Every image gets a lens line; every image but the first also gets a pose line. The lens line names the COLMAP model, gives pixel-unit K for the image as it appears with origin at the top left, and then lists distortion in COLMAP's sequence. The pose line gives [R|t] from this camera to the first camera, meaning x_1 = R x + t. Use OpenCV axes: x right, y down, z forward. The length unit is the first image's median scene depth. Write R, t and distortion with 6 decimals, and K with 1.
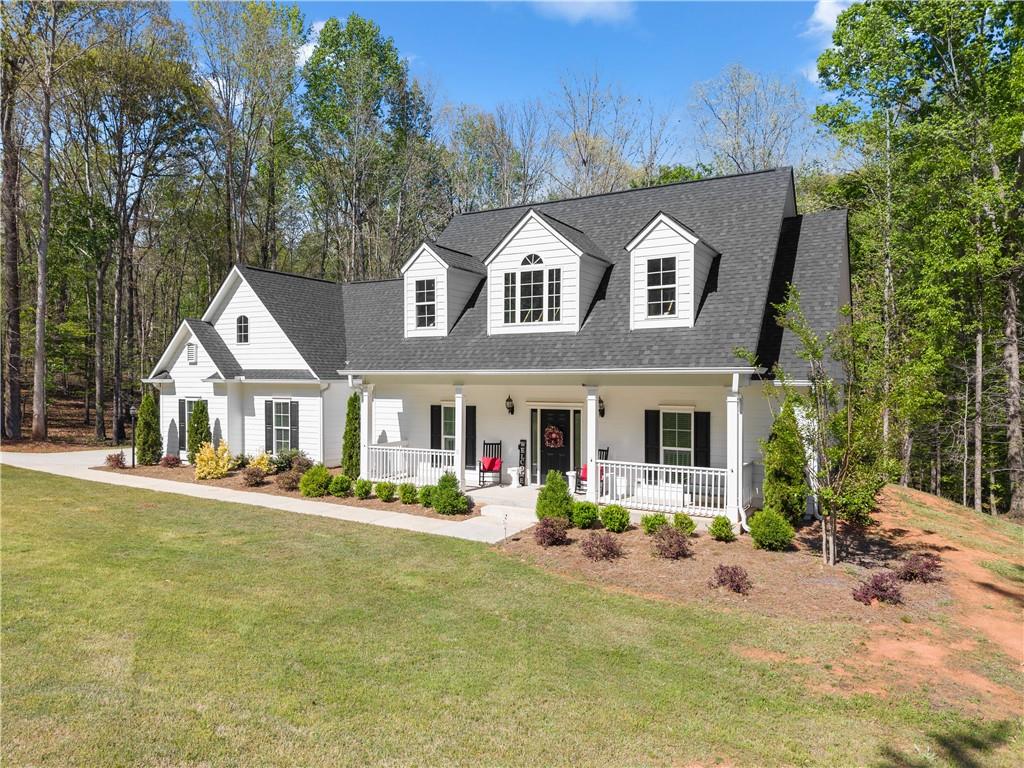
lens RADIAL K [[688.1, 0, 512.0], [0, 688.1, 384.0], [0, 0, 1]] dist [0.015186, -0.002279]
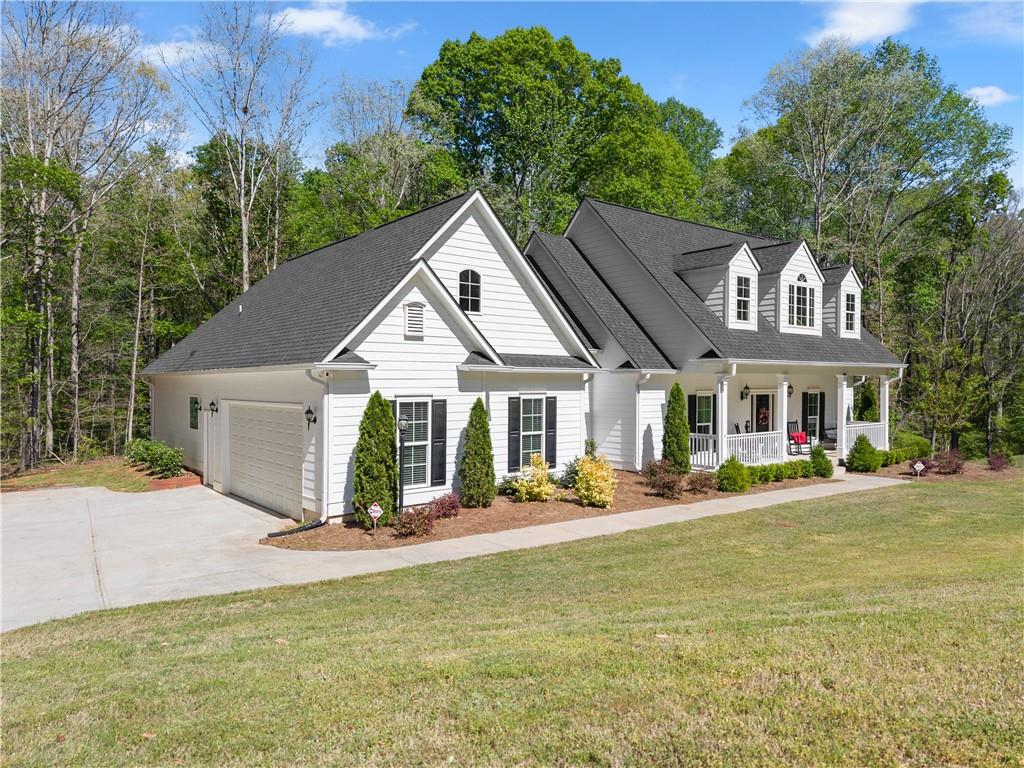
lens RADIAL K [[688.1, 0, 512.0], [0, 688.1, 384.0], [0, 0, 1]] dist [0.015186, -0.002279]
pose [[0.385722, -0.005759, 0.922597, -1.296021], [0.009346, 0.999954, 0.002335, 0.011444], [-0.922568, 0.007722, 0.385758, 0.934952]]
